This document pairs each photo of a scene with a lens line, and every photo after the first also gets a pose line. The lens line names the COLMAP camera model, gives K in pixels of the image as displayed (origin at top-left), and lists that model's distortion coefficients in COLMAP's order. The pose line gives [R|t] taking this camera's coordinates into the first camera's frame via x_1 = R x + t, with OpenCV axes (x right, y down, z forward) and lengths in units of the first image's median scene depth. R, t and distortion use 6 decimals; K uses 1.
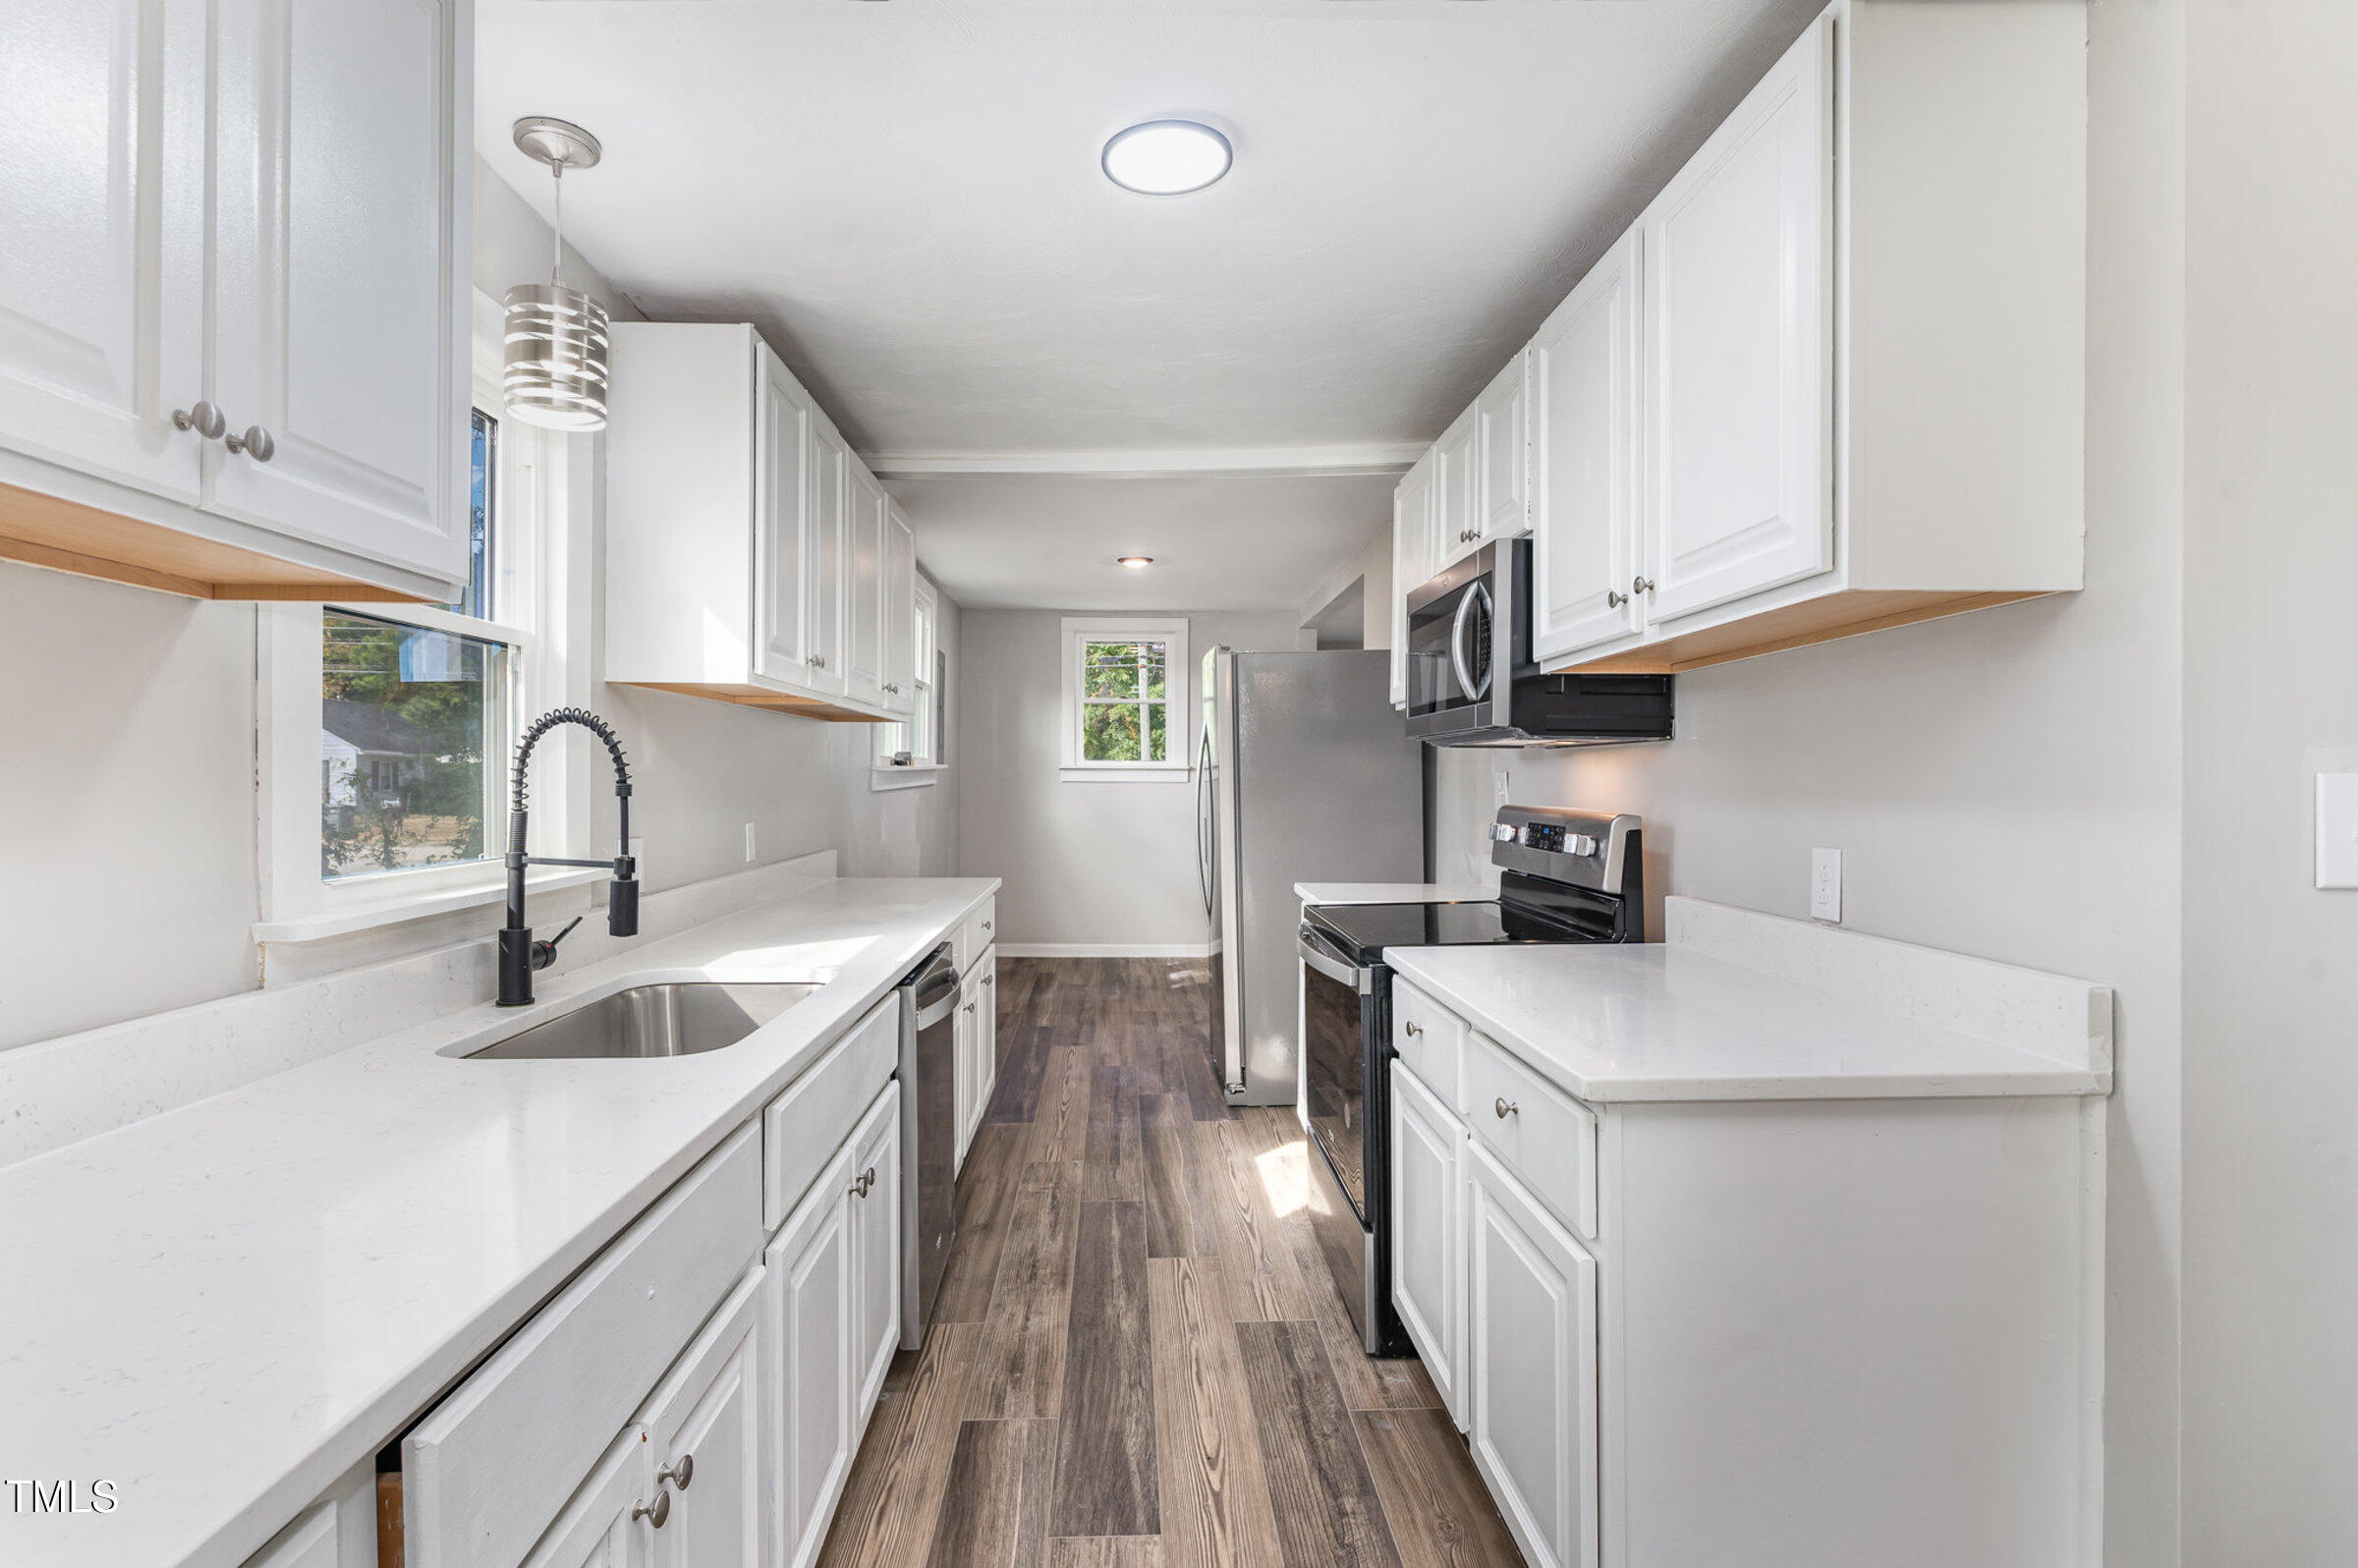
lens RADIAL K [[1138.2, 0, 1174.7], [0, 1138.2, 780.8], [0, 0, 1]] dist [0.000576, -0.001553]
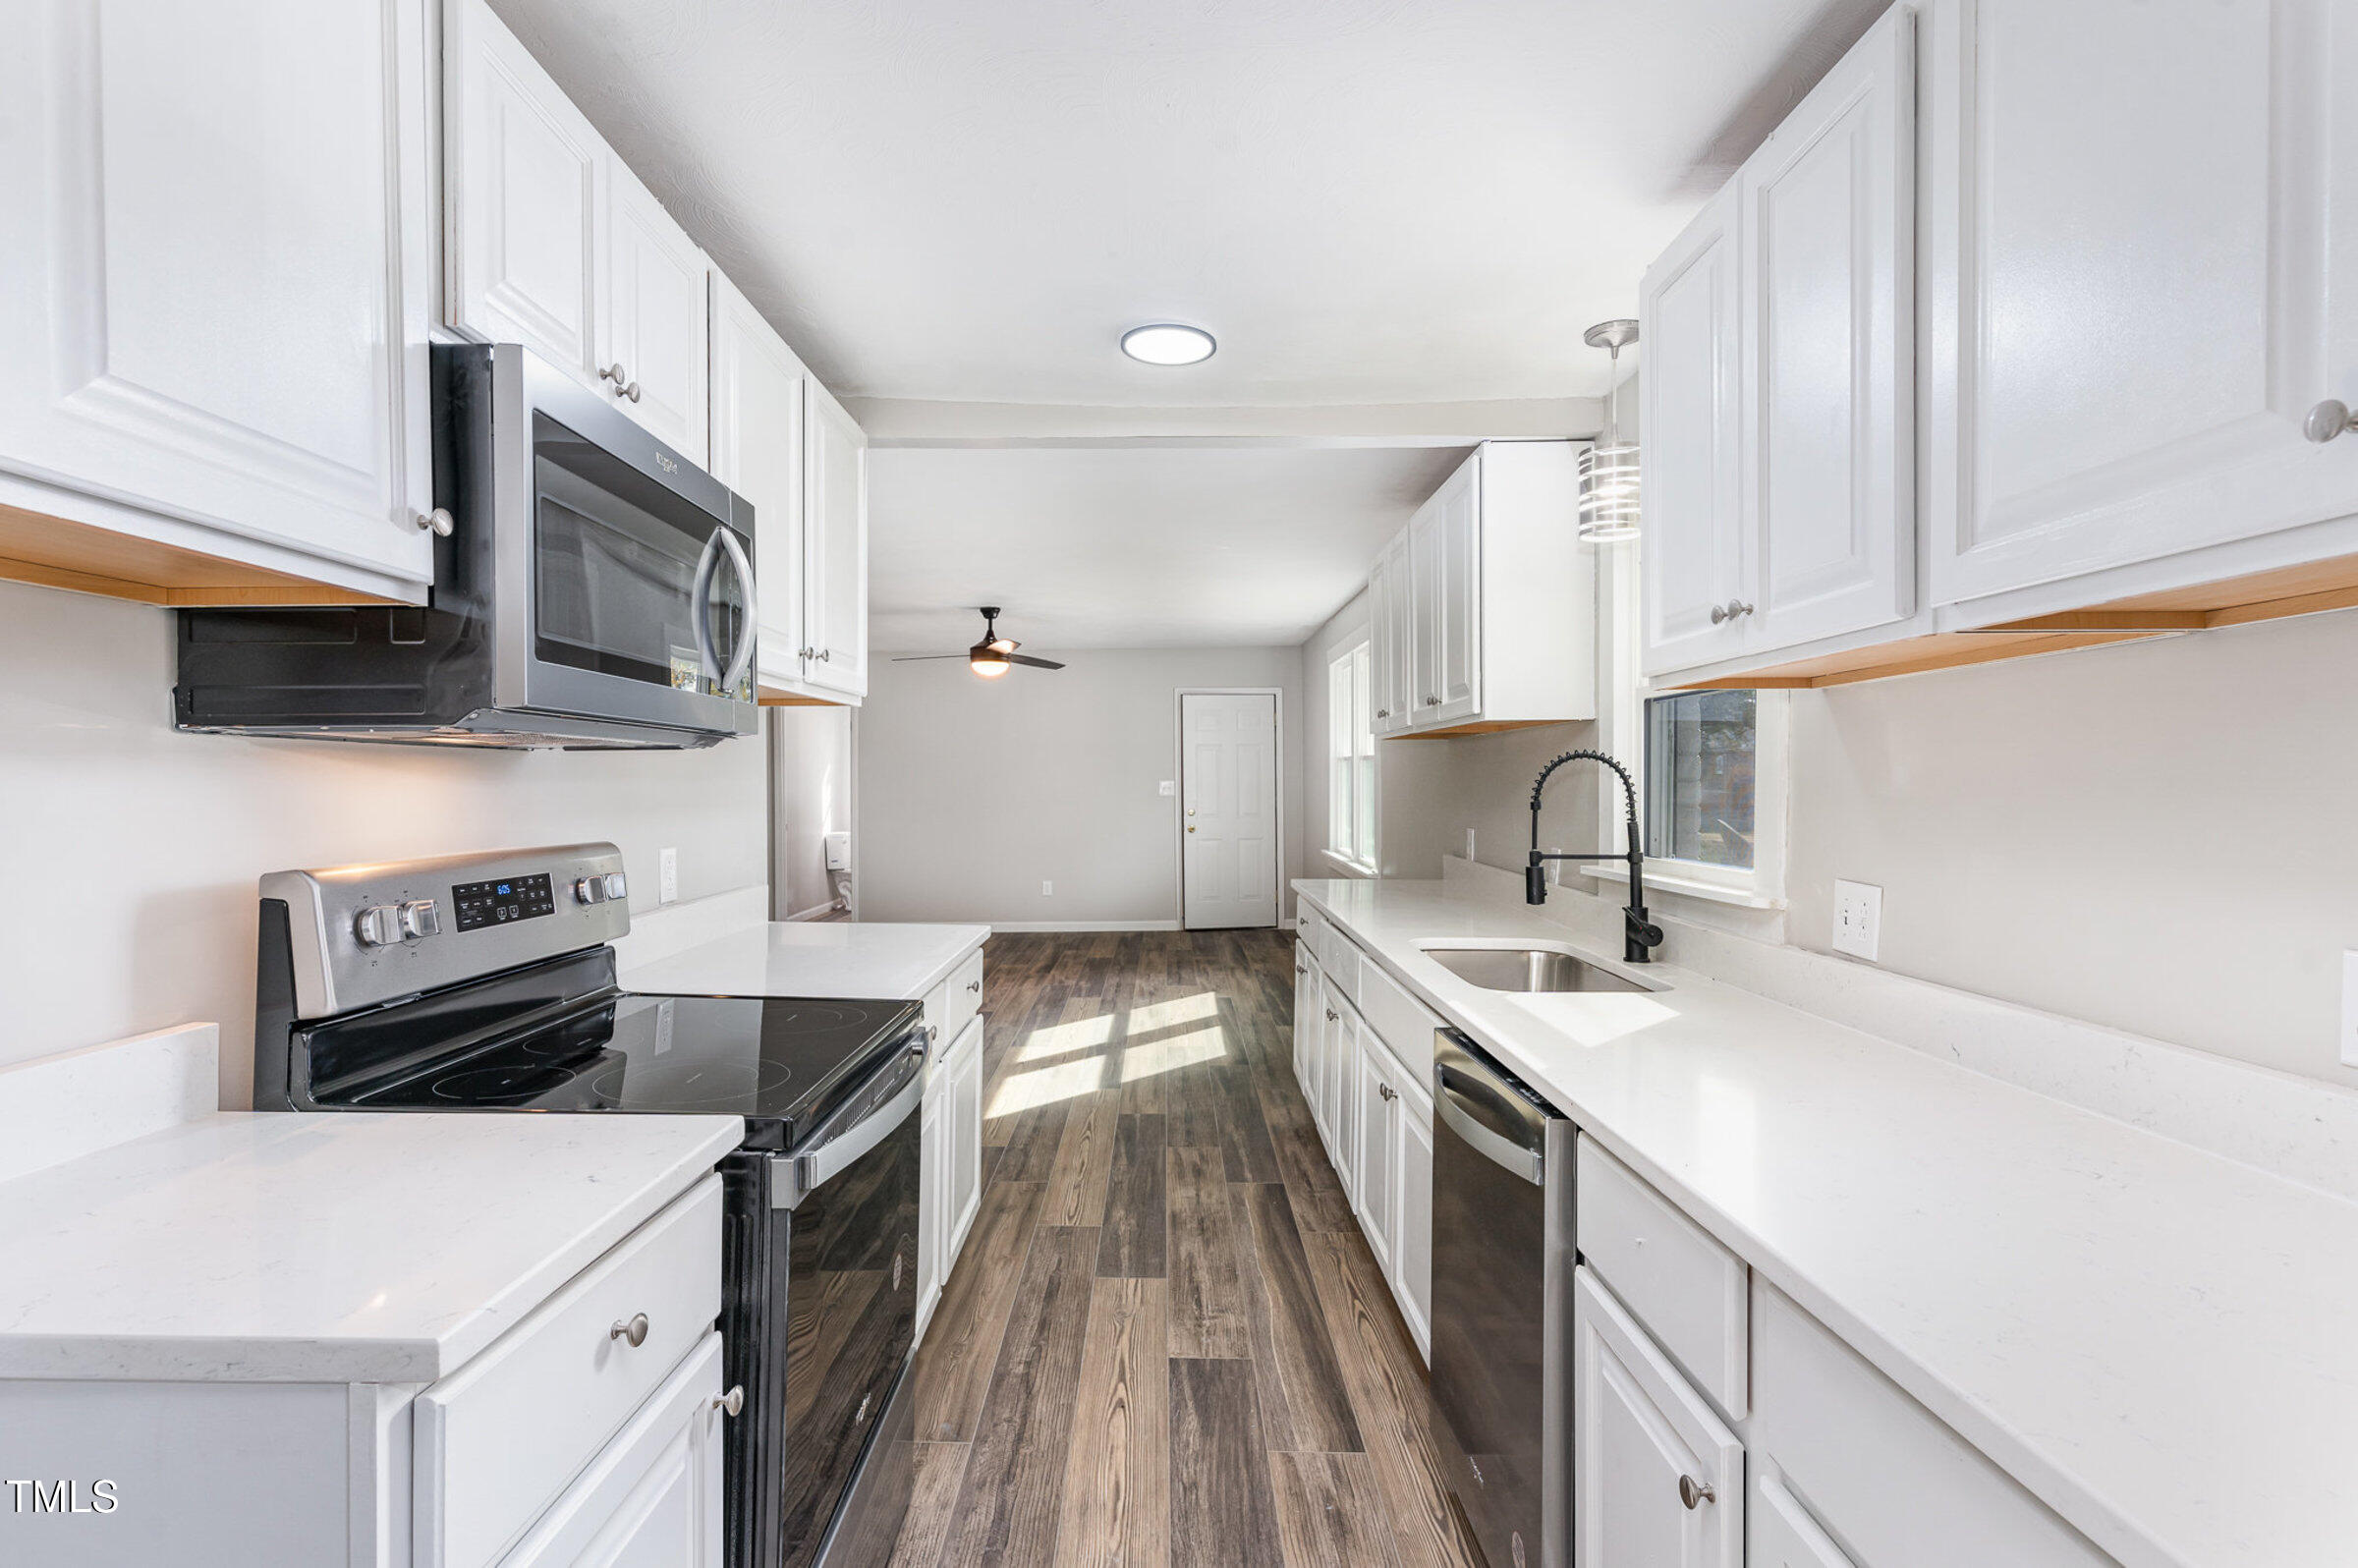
lens RADIAL K [[1173.1, 0, 1174.4], [0, 1173.1, 780.8], [0, 0, 1]] dist [0.002869, 0.000596]
pose [[-0.999344, -0.003797, 0.036009, -0.057319], [-0.003798, 0.999993, 0.000033, -0.017846], [-0.036009, -0.000103, -0.999351, 2.067763]]
